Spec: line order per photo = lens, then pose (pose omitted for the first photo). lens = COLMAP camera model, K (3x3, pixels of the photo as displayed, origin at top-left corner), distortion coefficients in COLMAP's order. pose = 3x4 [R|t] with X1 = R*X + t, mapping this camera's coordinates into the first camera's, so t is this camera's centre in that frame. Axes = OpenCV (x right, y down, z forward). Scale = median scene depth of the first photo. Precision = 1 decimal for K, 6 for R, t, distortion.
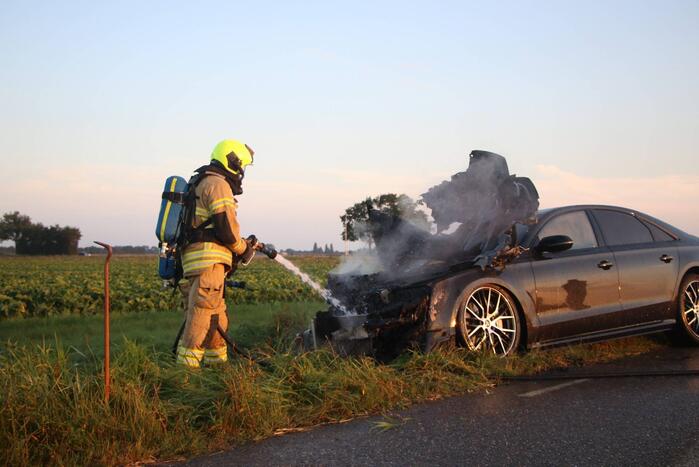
lens RADIAL K [[855.0, 0, 349.5], [0, 855.0, 233.5], [0, 0, 1]] dist [0.000743, 0.017314]
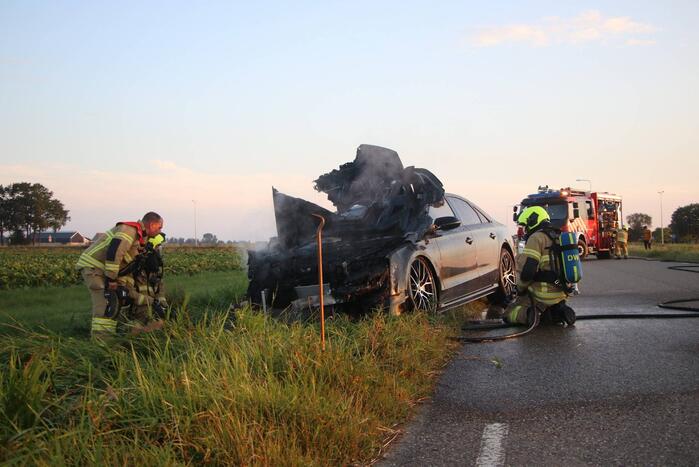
lens RADIAL K [[781.1, 0, 349.5], [0, 781.1, 233.5], [0, 0, 1]] dist [0.006024, 0.018786]
pose [[0.900195, -0.002362, 0.435480, -0.401855], [-0.003613, 0.999910, 0.012891, 0.013511], [-0.435471, -0.013178, 0.900106, 0.048292]]
